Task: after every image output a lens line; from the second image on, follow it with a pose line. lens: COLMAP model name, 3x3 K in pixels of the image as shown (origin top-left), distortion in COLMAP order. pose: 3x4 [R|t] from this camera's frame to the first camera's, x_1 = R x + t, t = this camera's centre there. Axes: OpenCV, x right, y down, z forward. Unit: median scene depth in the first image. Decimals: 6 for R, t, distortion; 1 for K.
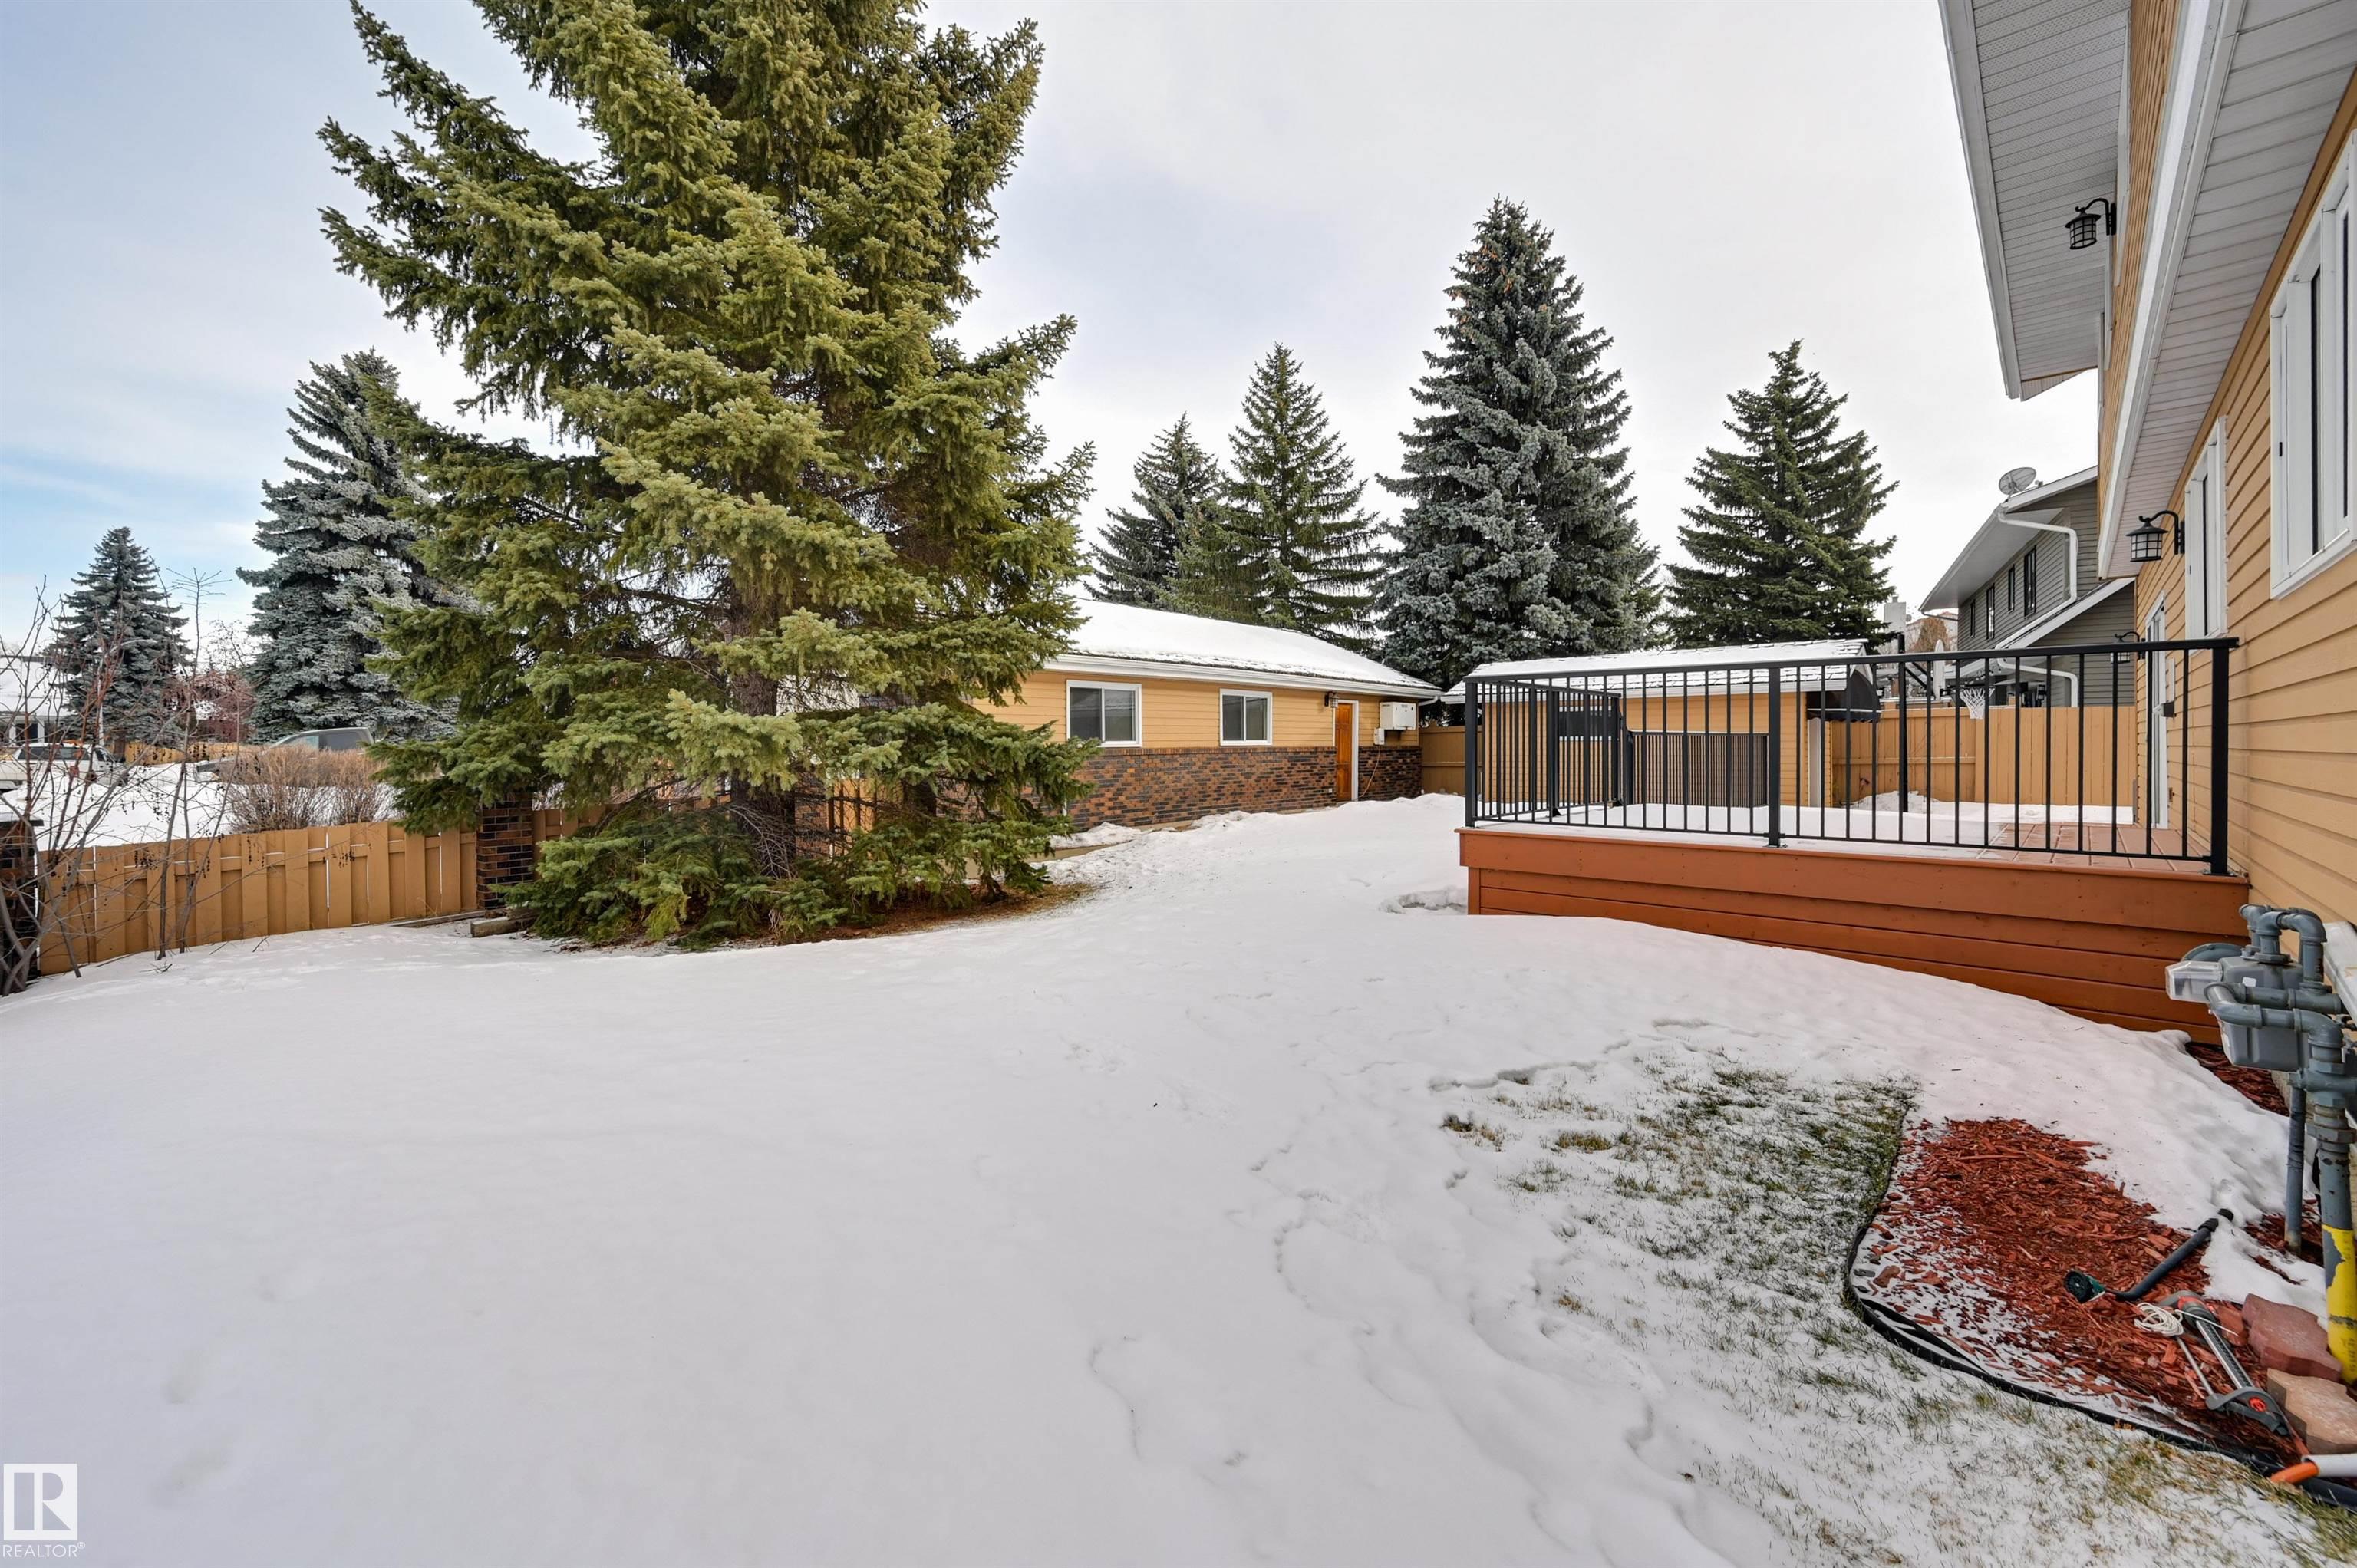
lens RADIAL K [[963.0, 0, 1182.8], [0, 963.0, 746.0], [0, 0, 1]] dist [0.002644, 0.000184]
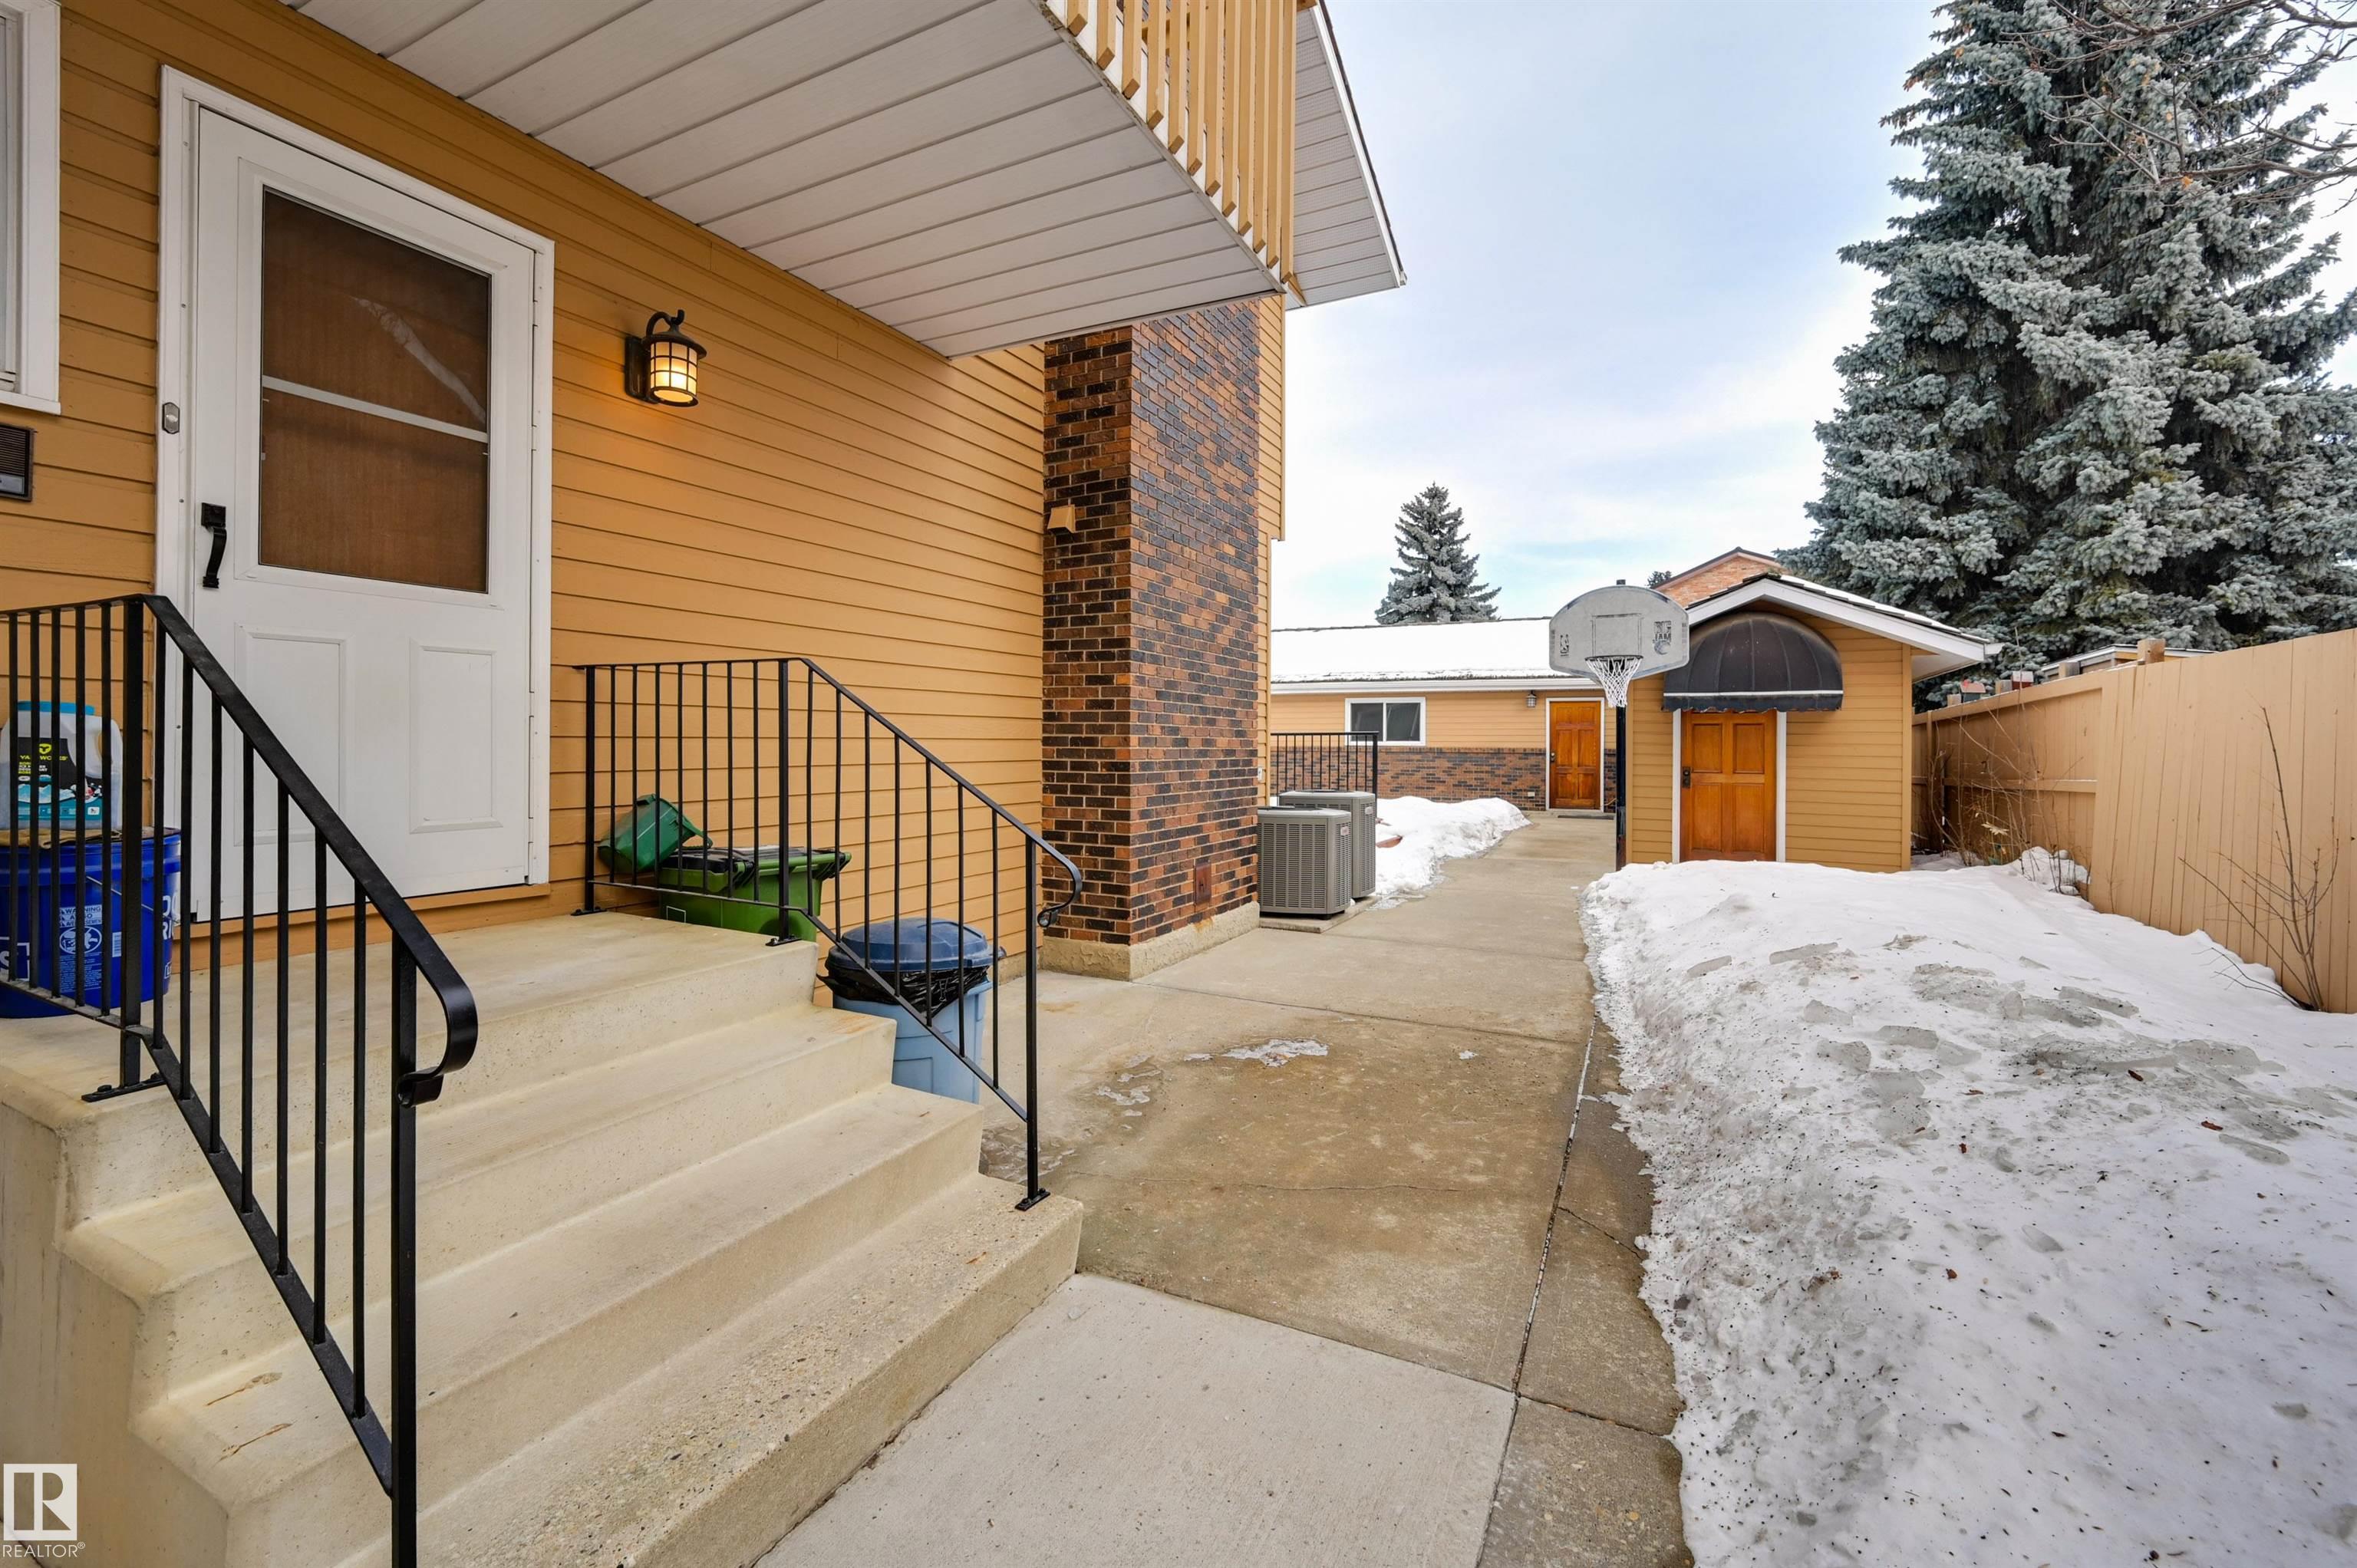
lens RADIAL K [[963.0, 0, 1182.8], [0, 963.0, 746.0], [0, 0, 1]] dist [0.002644, 0.000184]
pose [[0.271418, 0.006386, -0.962440, 0.752359], [-0.007926, 0.999959, 0.004400, -0.002440], [0.962429, 0.006434, 0.271457, 0.311331]]
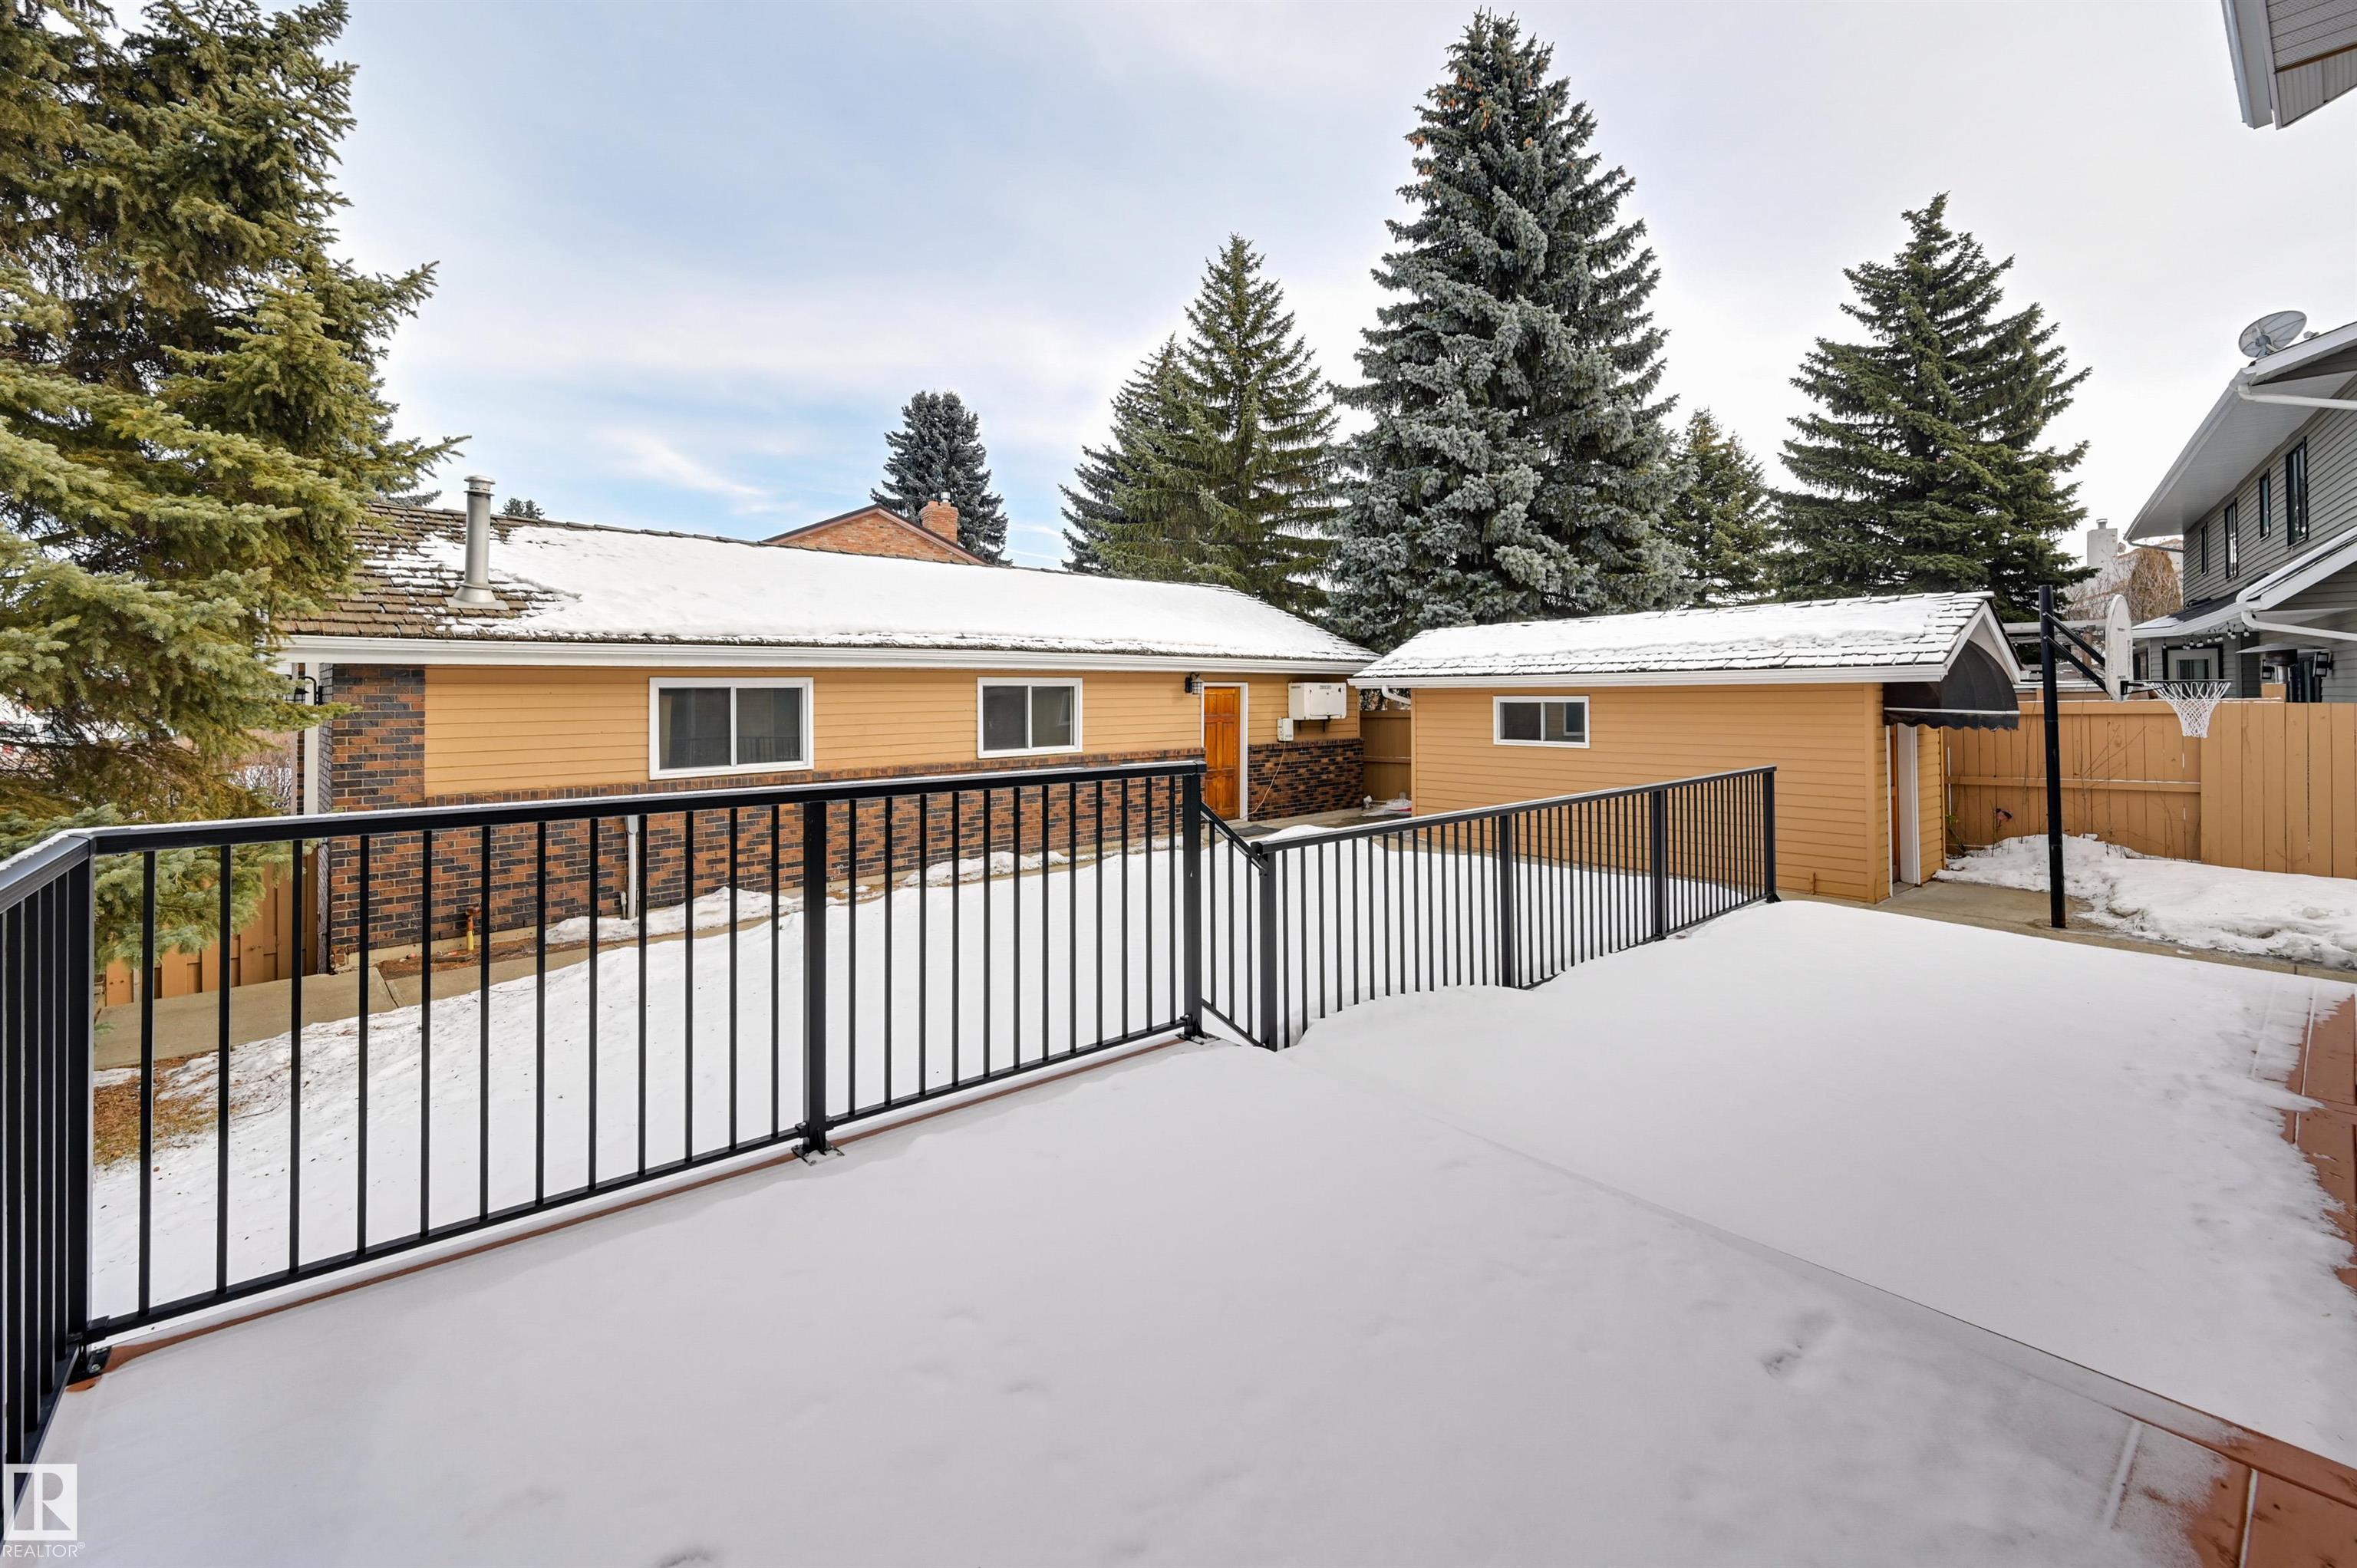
lens RADIAL K [[977.8, 0, 1158.1], [0, 977.8, 681.2], [0, 0, 1]] dist [0.000570, 0.000045]
pose [[0.990298, -0.004920, -0.138870, 0.176038], [0.002959, 0.999893, -0.014322, -0.030408], [0.138926, 0.013772, 0.990207, 0.204310]]
